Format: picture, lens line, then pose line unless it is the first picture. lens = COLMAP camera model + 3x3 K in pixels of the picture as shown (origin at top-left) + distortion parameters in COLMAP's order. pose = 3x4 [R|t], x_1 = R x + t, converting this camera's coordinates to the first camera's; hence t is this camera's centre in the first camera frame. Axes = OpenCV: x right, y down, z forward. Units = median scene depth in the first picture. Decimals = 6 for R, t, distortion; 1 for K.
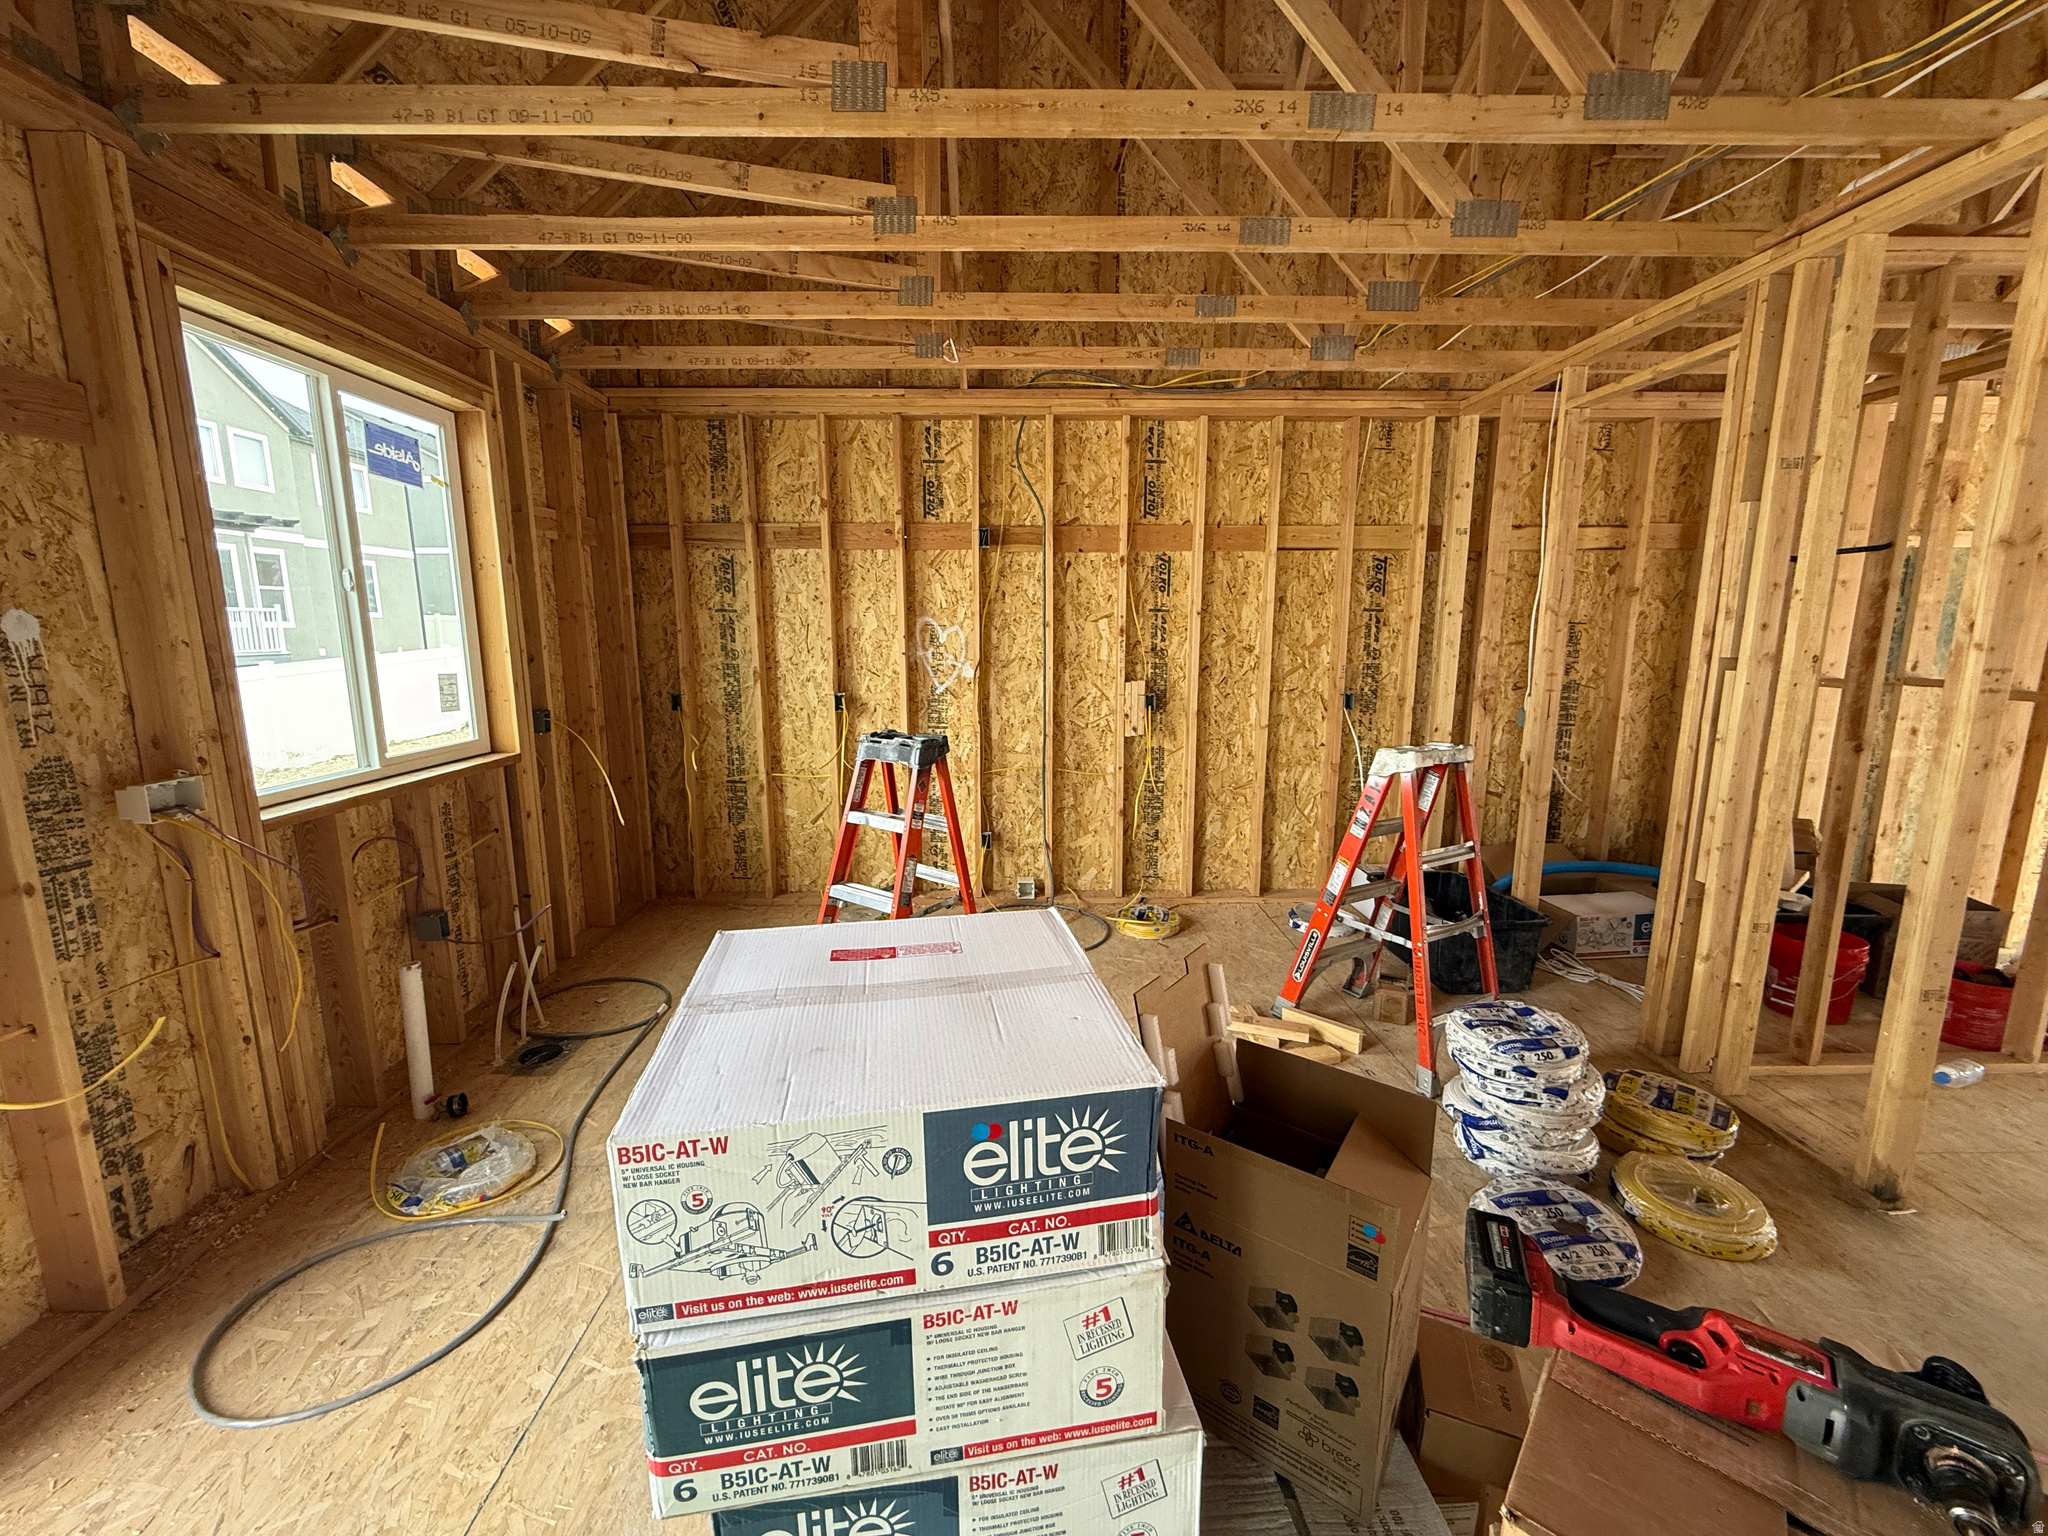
lens RADIAL K [[813.5, 0, 1023.2], [0, 813.5, 765.0], [0, 0, 1]] dist [-0.000257, 0.000049]
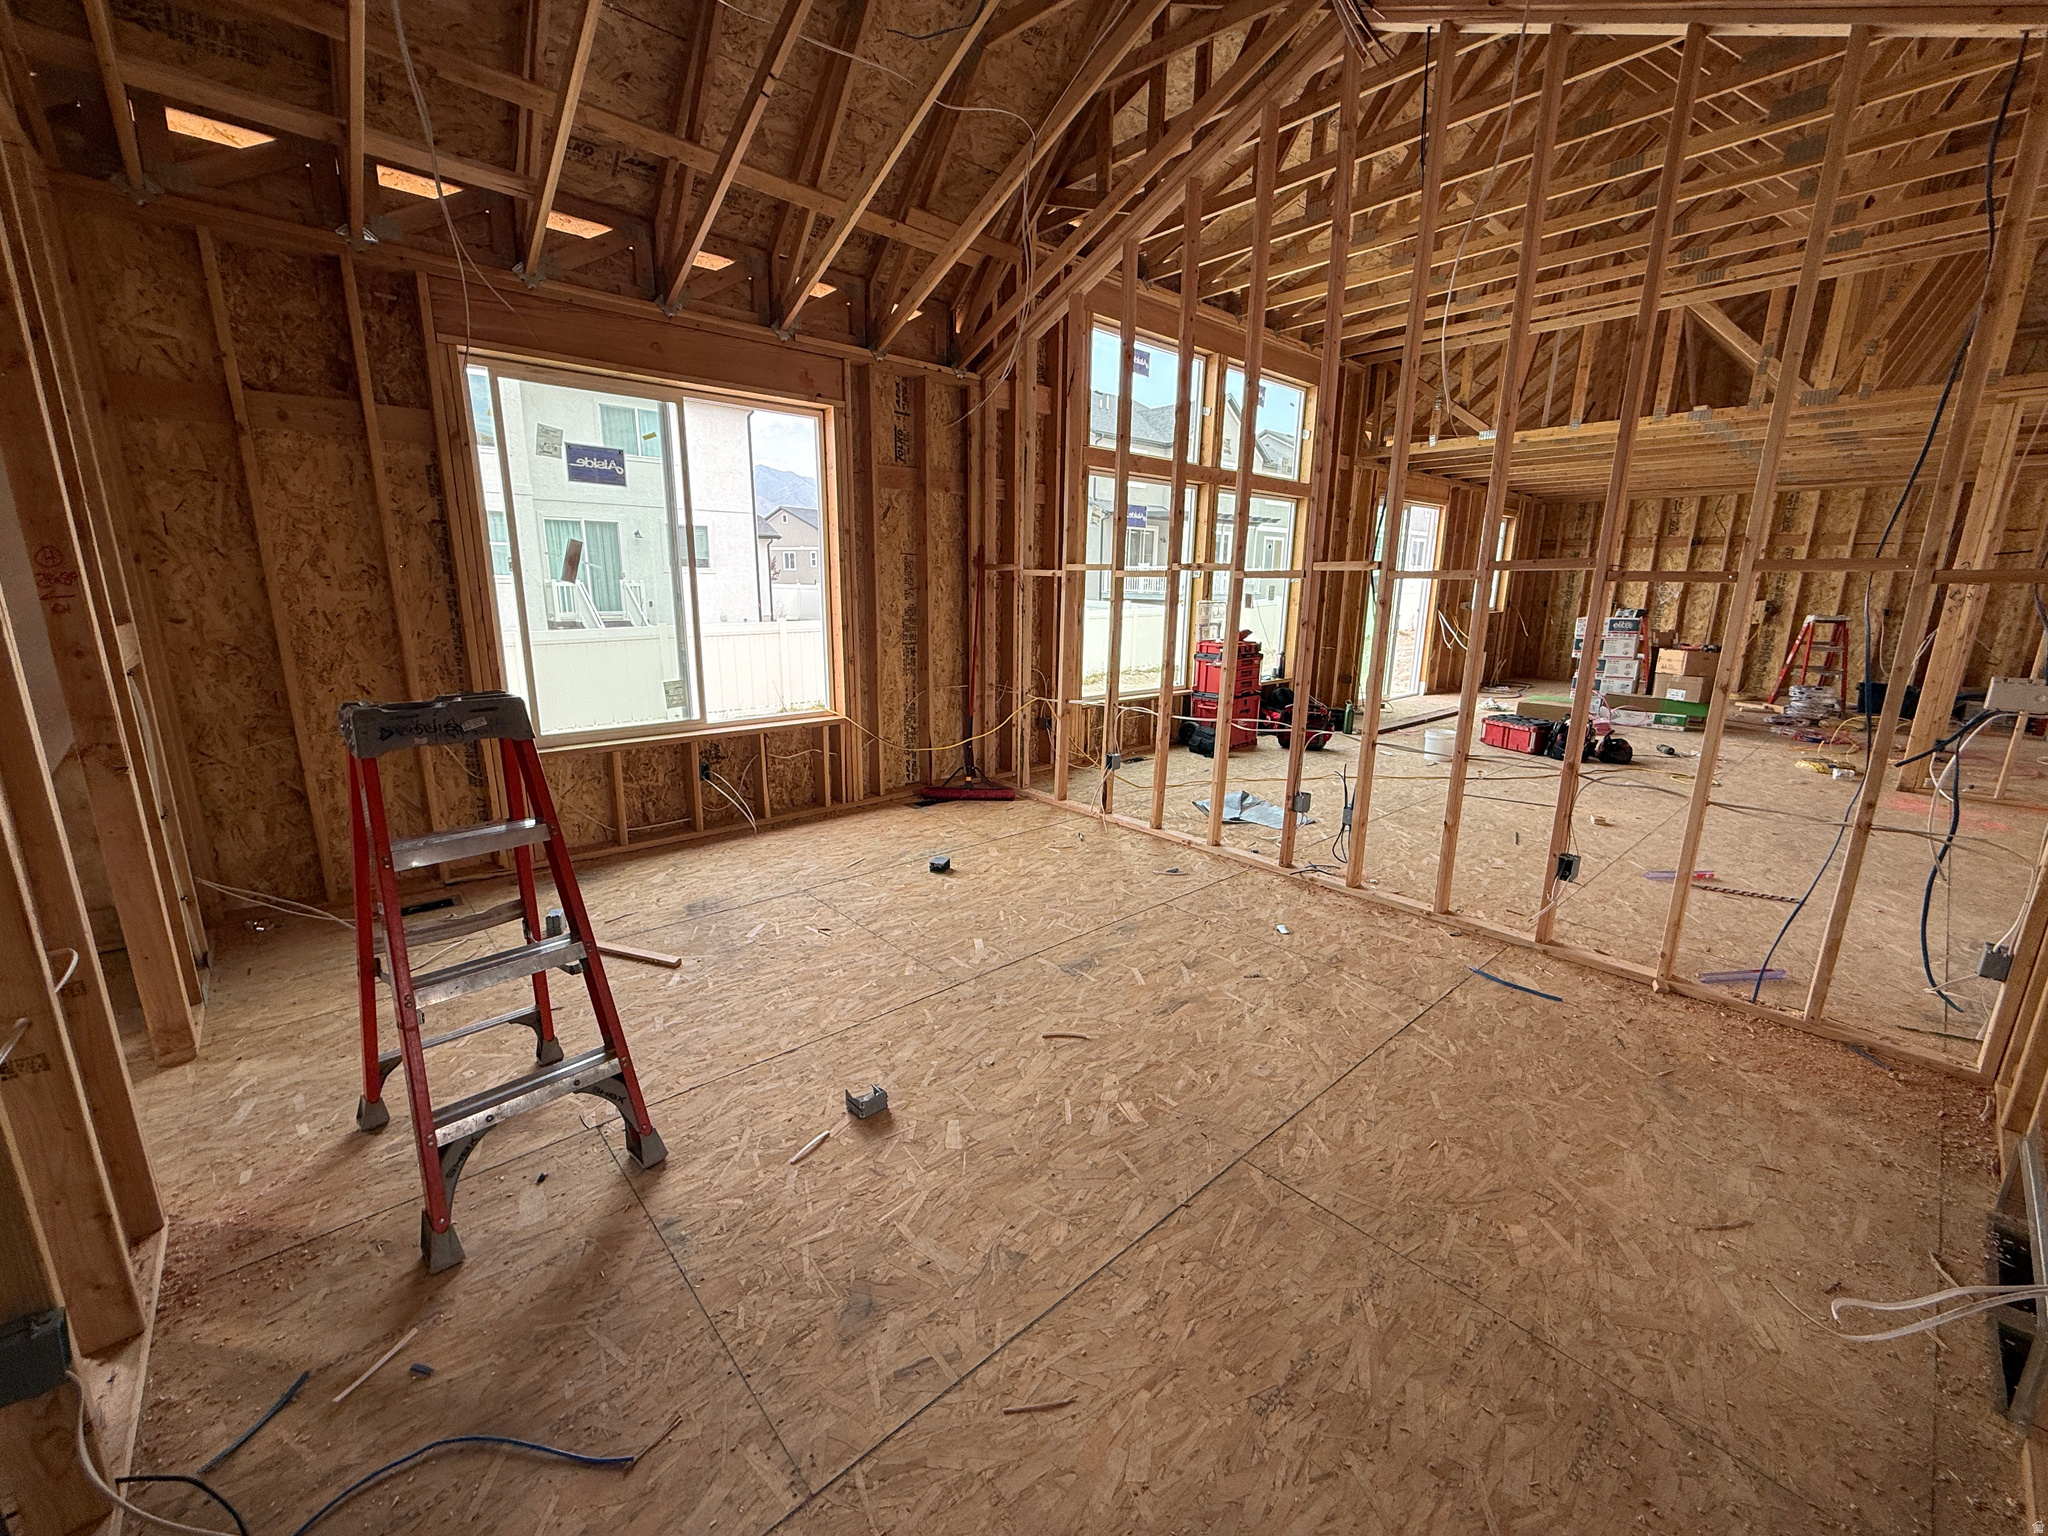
lens RADIAL K [[813.5, 0, 1023.5], [0, 813.5, 767.0], [0, 0, 1]] dist [-0.000257, 0.000049]
pose [[0.649756, 0.178126, -0.738978, 0.601165], [-0.140381, 0.983553, 0.113648, 0.424057], [0.747068, 0.029895, 0.664075, -2.273493]]
